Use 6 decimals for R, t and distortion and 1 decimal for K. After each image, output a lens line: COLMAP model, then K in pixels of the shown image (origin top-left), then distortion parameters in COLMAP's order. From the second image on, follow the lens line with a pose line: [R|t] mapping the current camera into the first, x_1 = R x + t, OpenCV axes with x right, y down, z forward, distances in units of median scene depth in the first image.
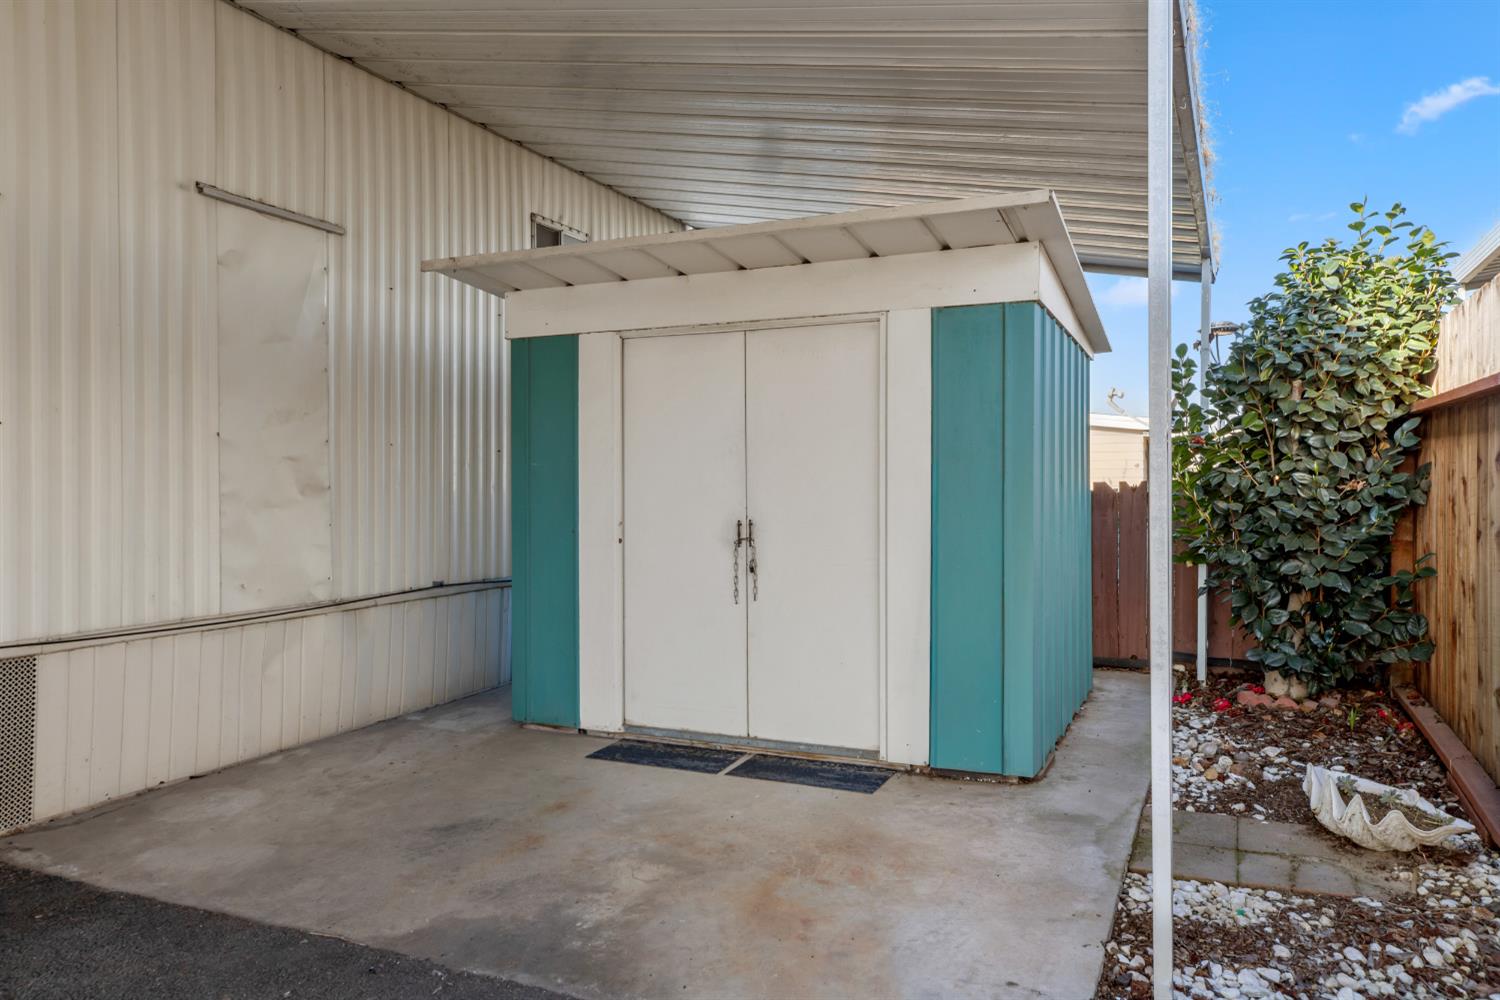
lens RADIAL K [[1041.6, 0, 743.1], [0, 1041.6, 500.3], [0, 0, 1]] dist [0.009985, 0.008002]
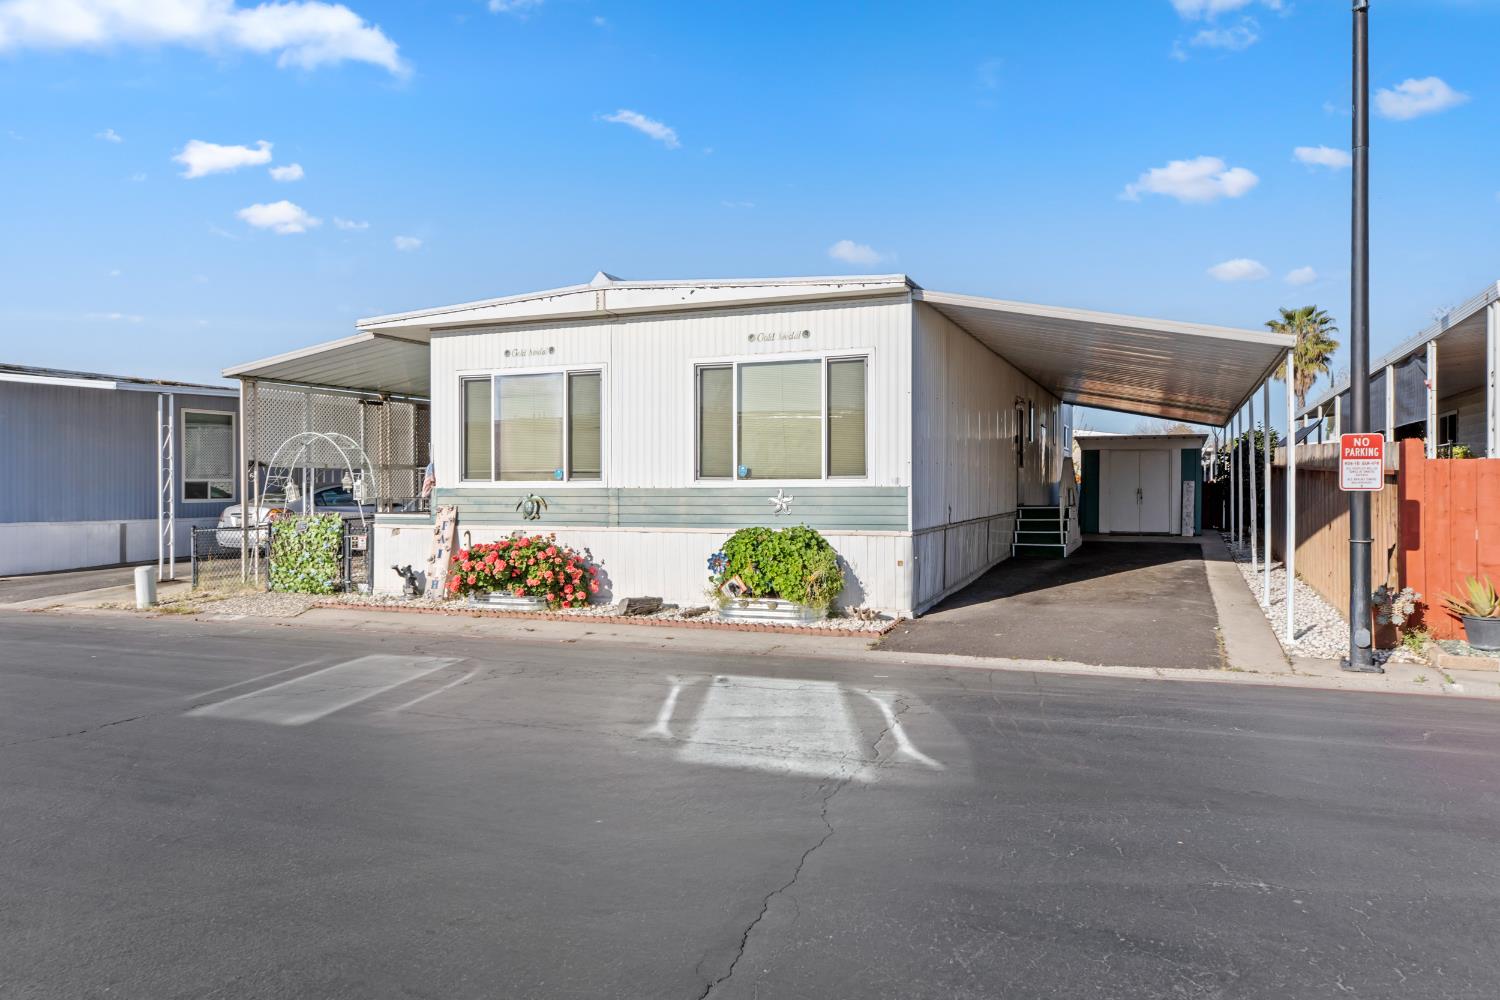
lens RADIAL K [[1041.6, 0, 755.3], [0, 1041.6, 491.5], [0, 0, 1]] dist [0.009985, 0.008002]
pose [[0.998026, 0.004004, 0.062667, -2.074328], [-0.004218, 0.999986, 0.003281, 0.022670], [-0.062653, -0.003538, 0.998029, -3.737509]]
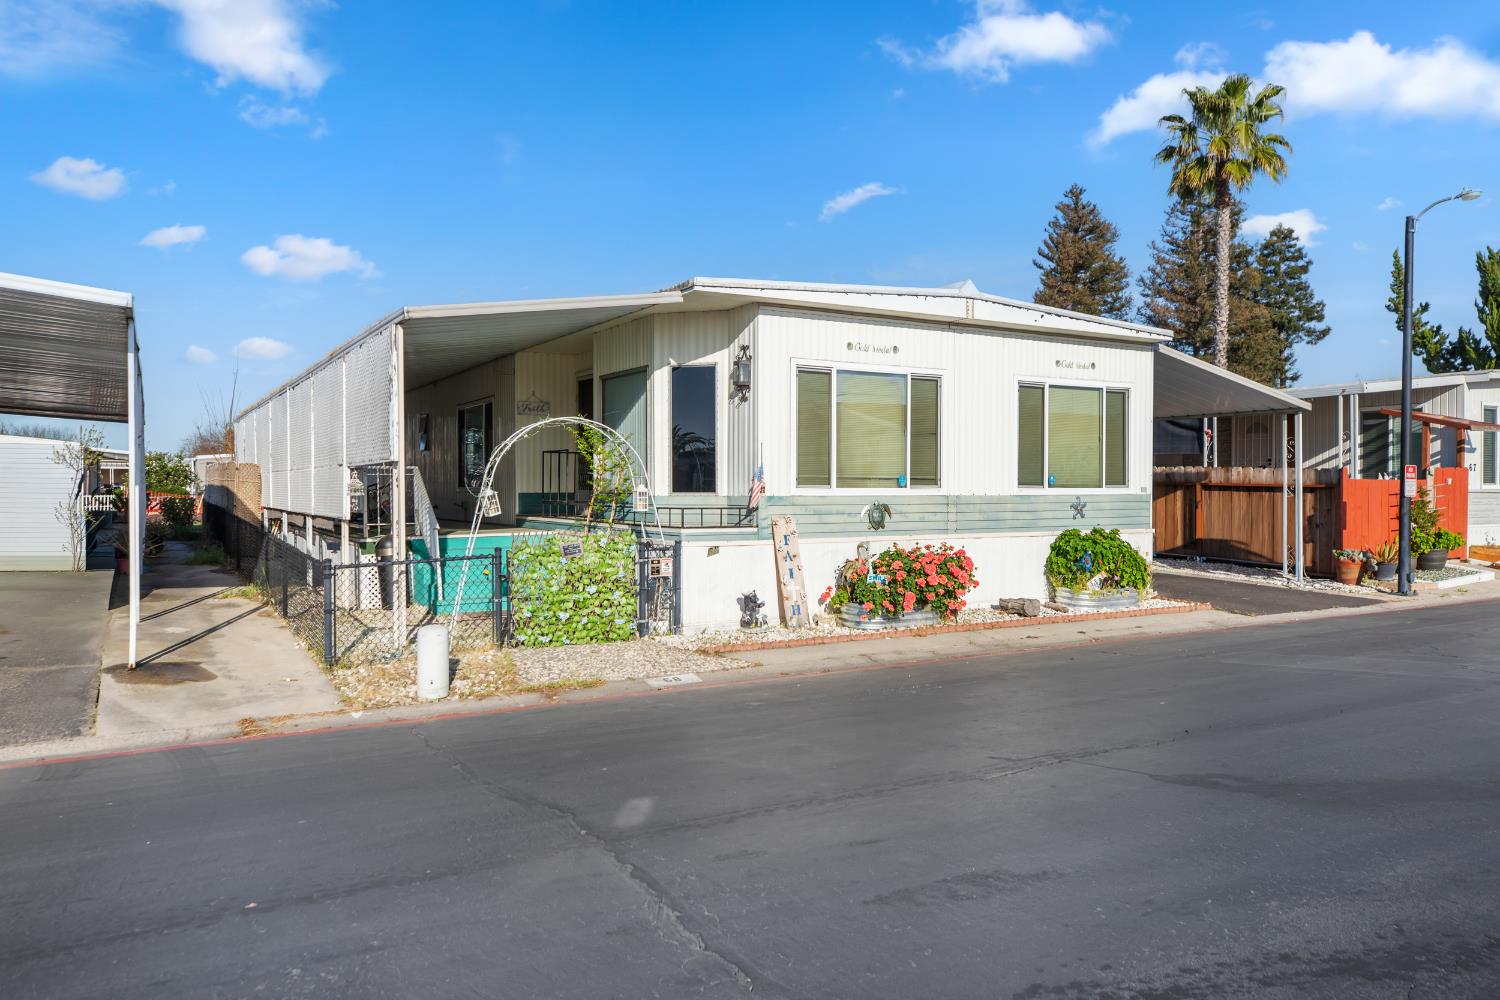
lens RADIAL K [[1041.6, 0, 749.4], [0, 1041.6, 496.9], [0, 0, 1]] dist [0.009985, 0.008002]
pose [[0.552656, -0.000472, 0.833410, -4.844553], [-0.004542, 0.999983, 0.003578, 0.020592], [-0.833397, -0.005763, 0.552644, -2.067472]]
